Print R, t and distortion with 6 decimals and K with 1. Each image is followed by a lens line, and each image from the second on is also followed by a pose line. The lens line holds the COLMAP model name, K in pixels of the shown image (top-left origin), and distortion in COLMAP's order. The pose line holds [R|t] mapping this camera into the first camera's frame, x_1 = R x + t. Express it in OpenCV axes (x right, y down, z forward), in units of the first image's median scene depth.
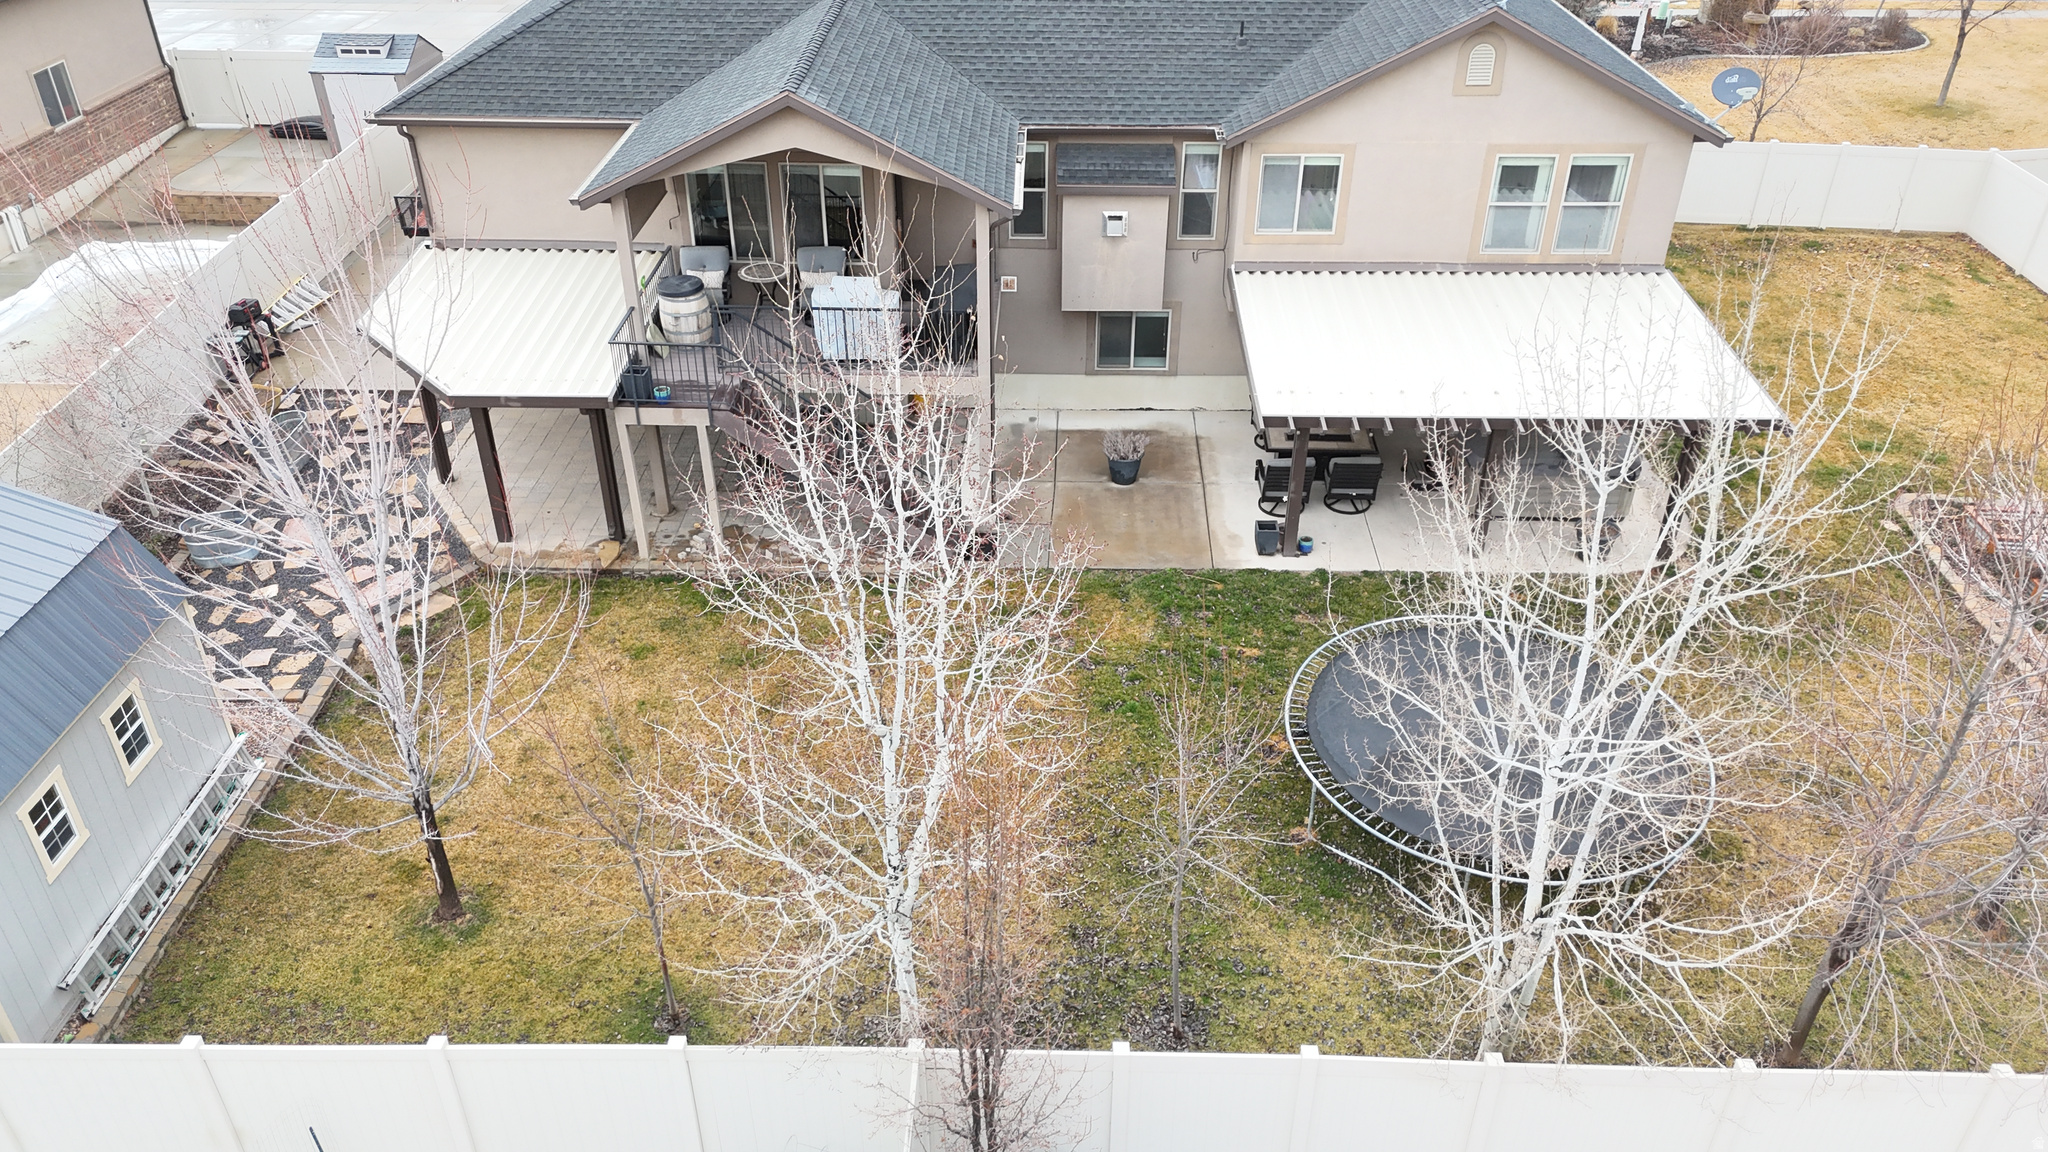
lens RADIAL K [[1486.7, 0, 1021.6], [0, 1486.7, 563.7], [0, 0, 1]] dist [0.078411, -0.065859]
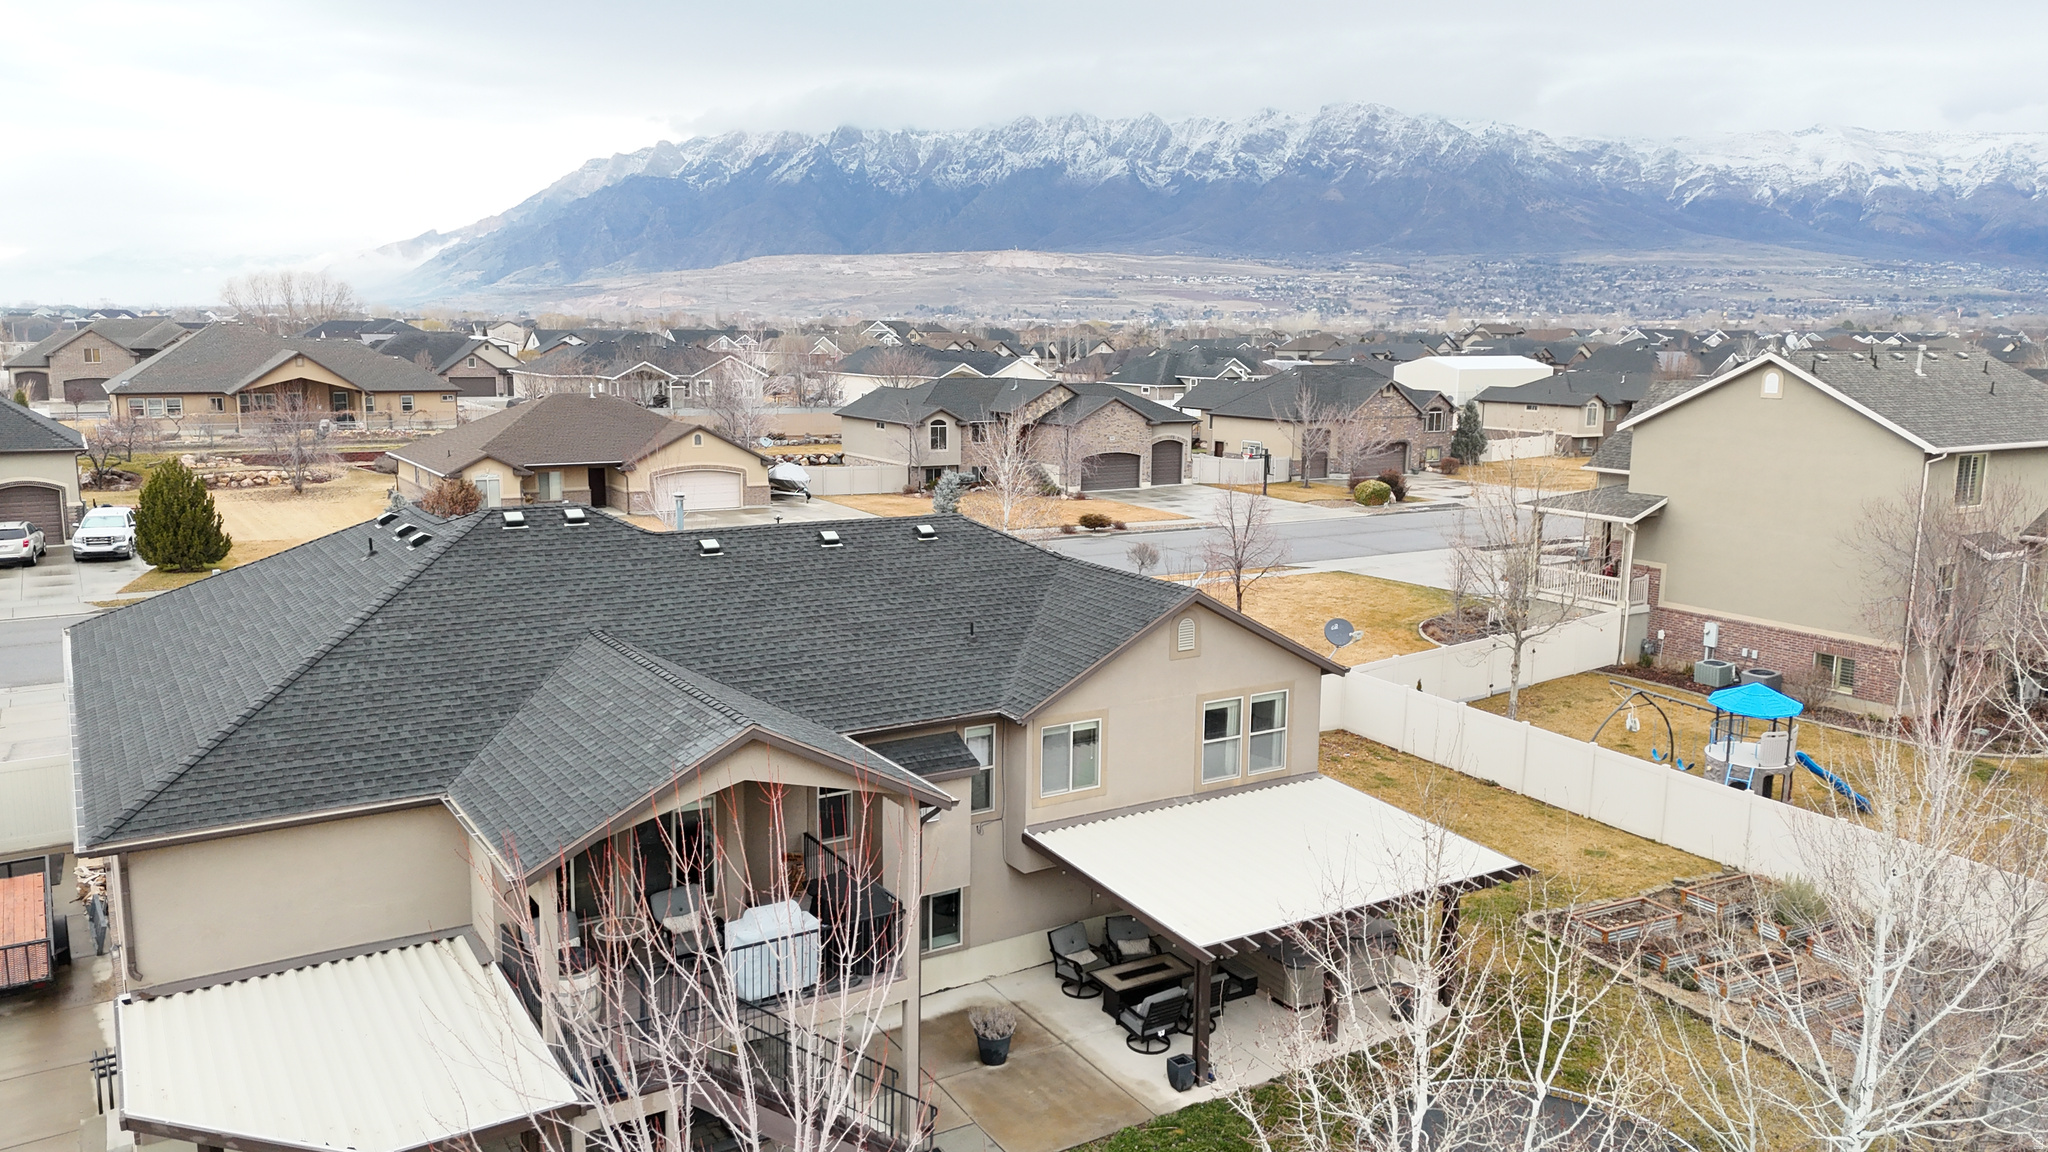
lens RADIAL K [[1486.7, 0, 1018.6], [0, 1486.7, 570.1], [0, 0, 1]] dist [0.078411, -0.065859]
pose [[0.836504, -0.082371, 0.541735, -0.466535], [0.283227, 0.911328, -0.298769, -0.056509], [-0.469088, 0.403355, 0.785659, 0.093113]]
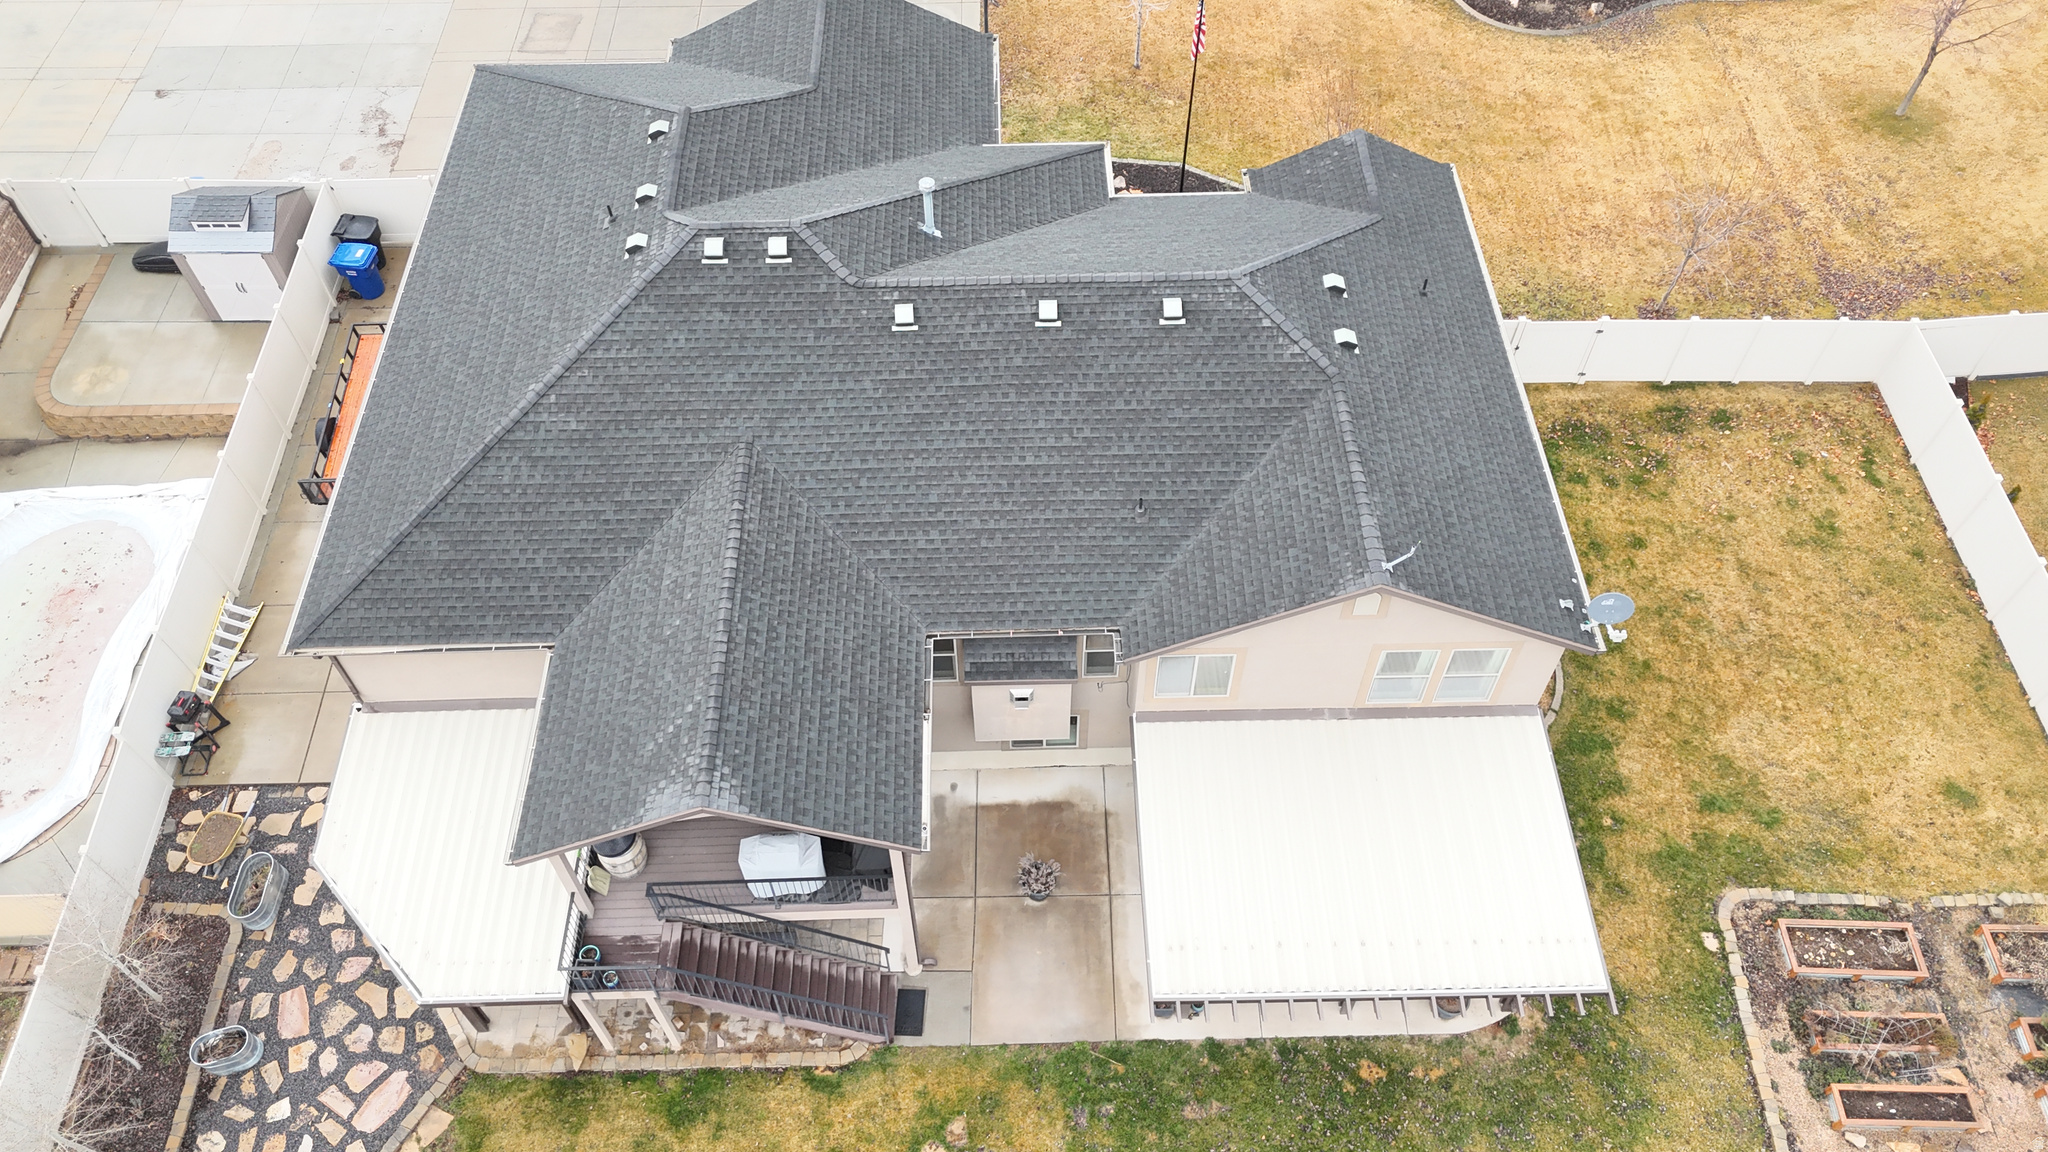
lens RADIAL K [[1486.7, 0, 1024.0], [0, 1486.7, 567.1], [0, 0, 1]] dist [0.078411, -0.065859]
pose [[0.998941, -0.041402, 0.020068, 0.050533], [0.031714, 0.935620, 0.351582, -0.732424], [-0.033332, -0.350573, 0.935942, 0.058113]]
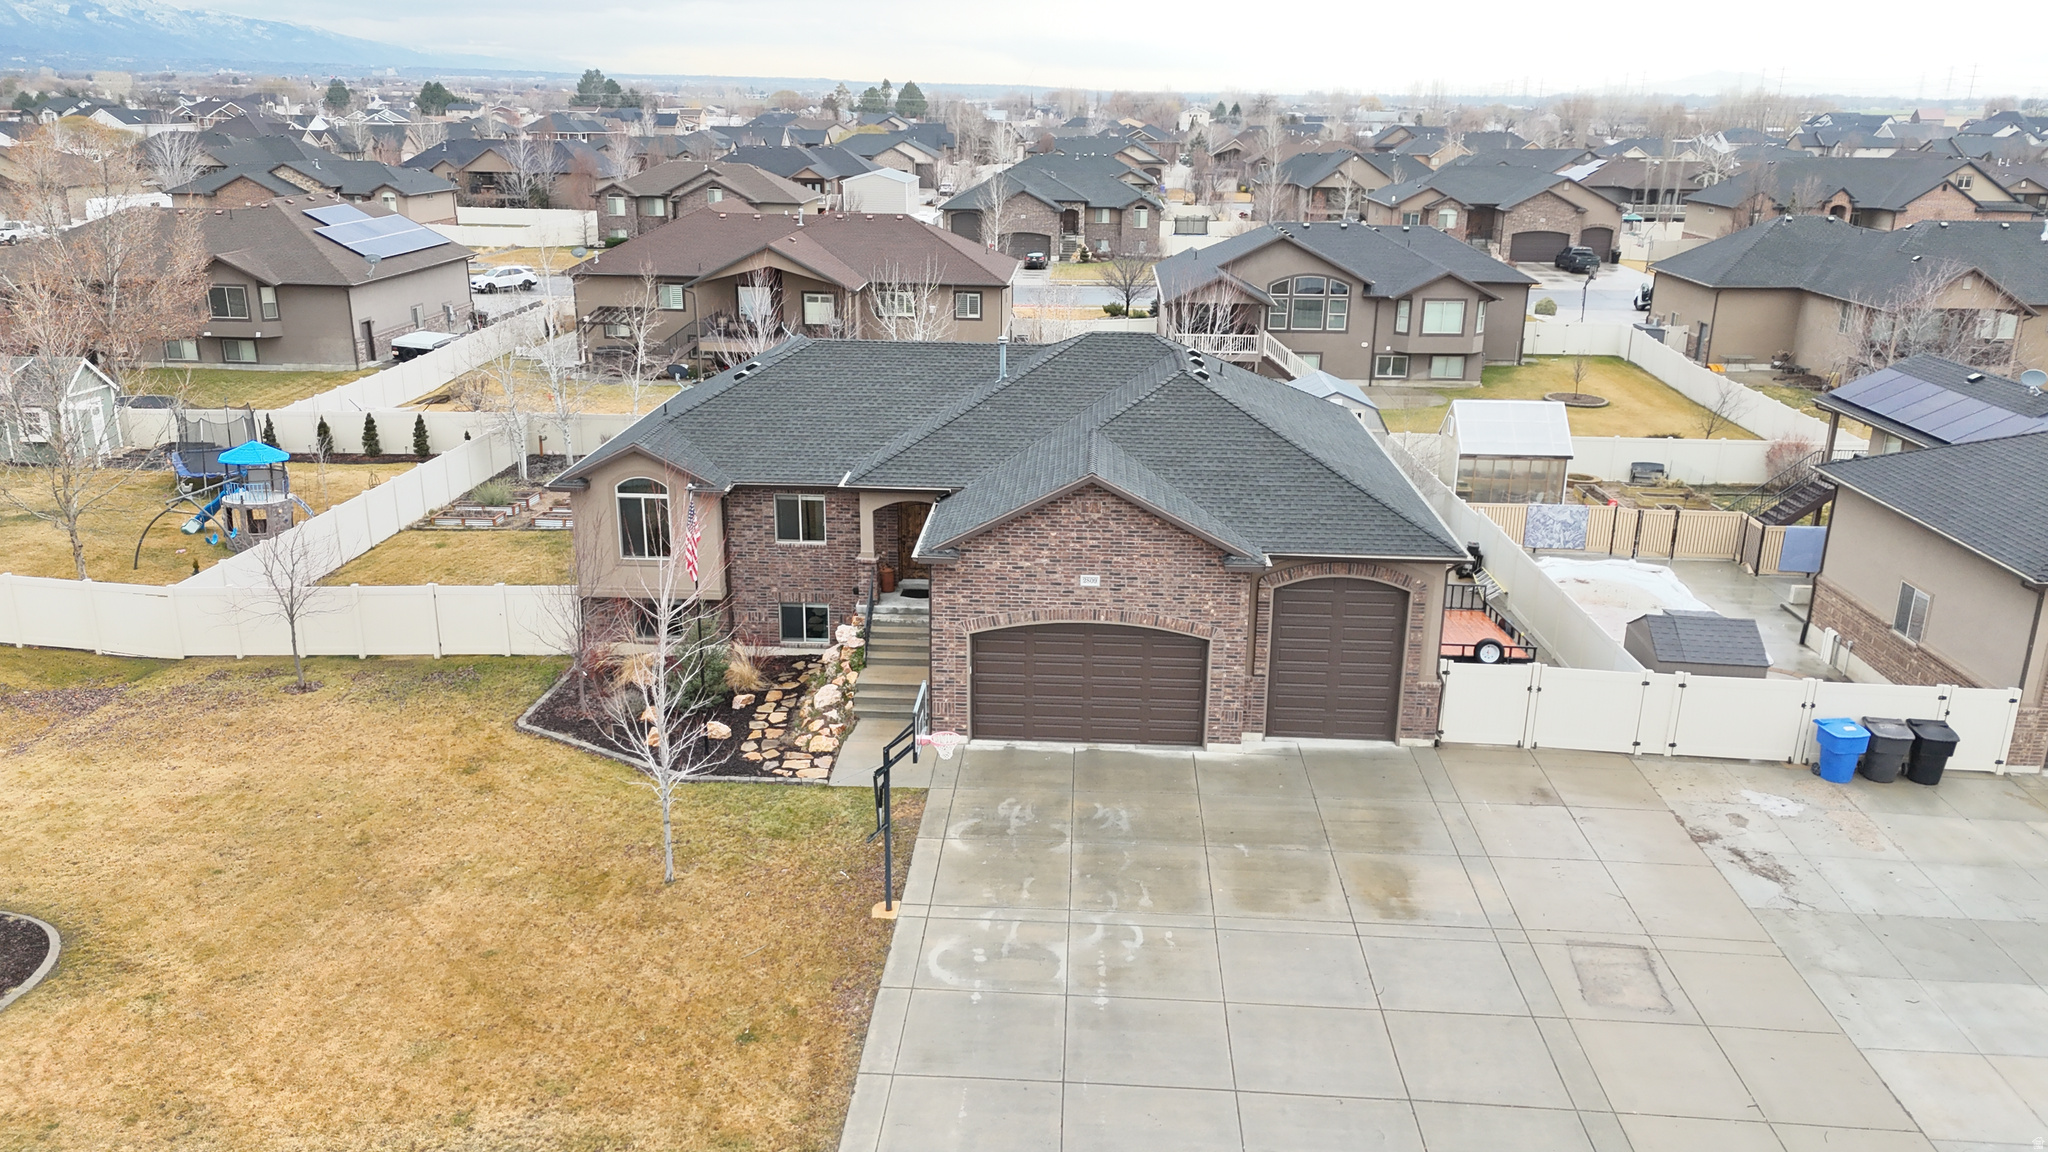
lens RADIAL K [[1486.7, 0, 1032.6], [0, 1486.7, 569.0], [0, 0, 1]] dist [0.078411, -0.065859]
pose [[-0.999607, -0.021446, 0.018050, -0.061297], [-0.000076, 0.646011, 0.763328, -1.748008], [-0.028031, 0.763027, -0.645759, 2.576494]]
